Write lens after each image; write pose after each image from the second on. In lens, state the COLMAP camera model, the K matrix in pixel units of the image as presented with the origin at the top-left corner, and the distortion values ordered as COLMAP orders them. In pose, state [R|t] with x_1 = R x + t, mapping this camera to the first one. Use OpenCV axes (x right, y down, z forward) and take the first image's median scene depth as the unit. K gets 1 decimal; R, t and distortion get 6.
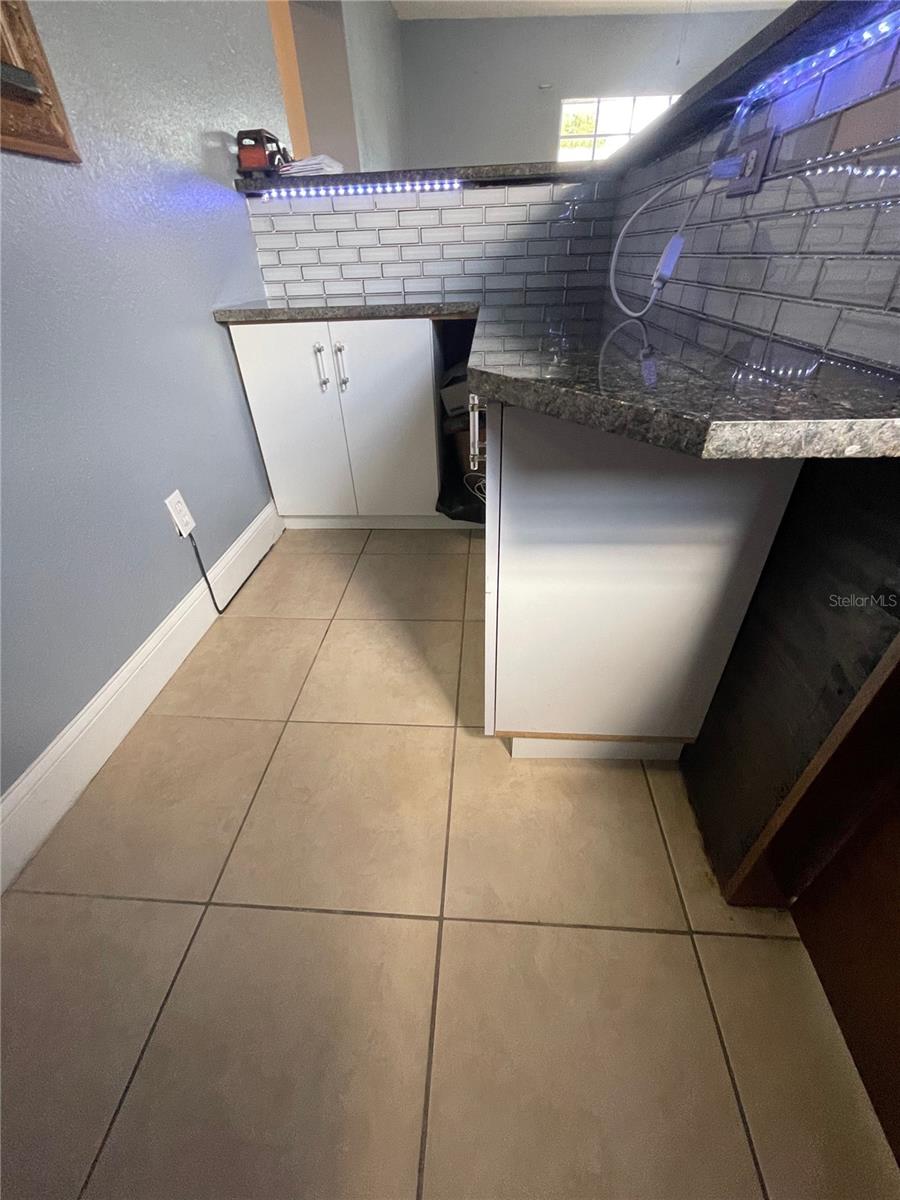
lens RADIAL K [[484.9, 0, 453.3], [0, 484.9, 600.1], [0, 0, 1]] dist [-0.004398, 0.000499]
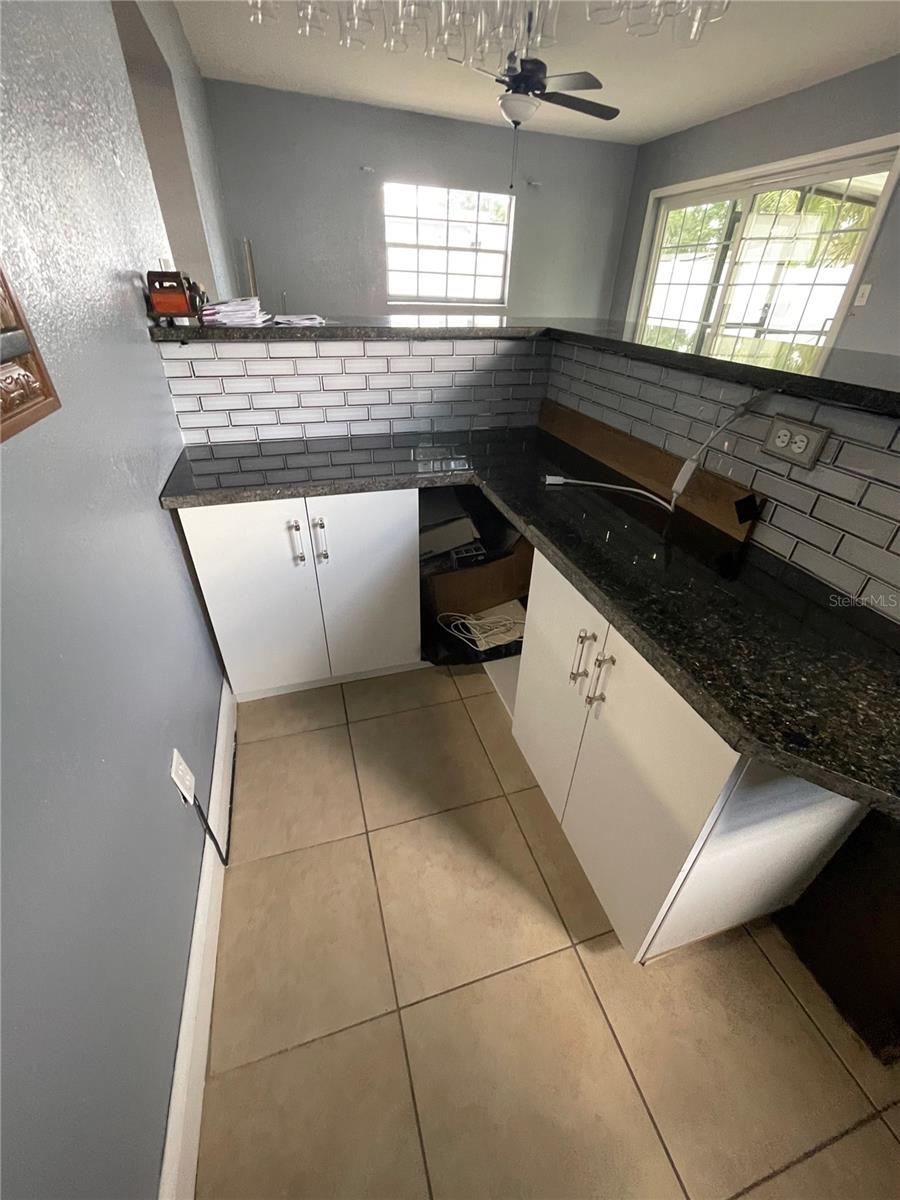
lens RADIAL K [[484.9, 0, 453.3], [0, 484.9, 600.1], [0, 0, 1]] dist [-0.004398, 0.000499]
pose [[0.933264, -0.150342, 0.326215, -0.286786], [0.164140, 0.986323, -0.015020, -0.294041], [-0.319495, 0.067562, 0.945176, 0.081784]]
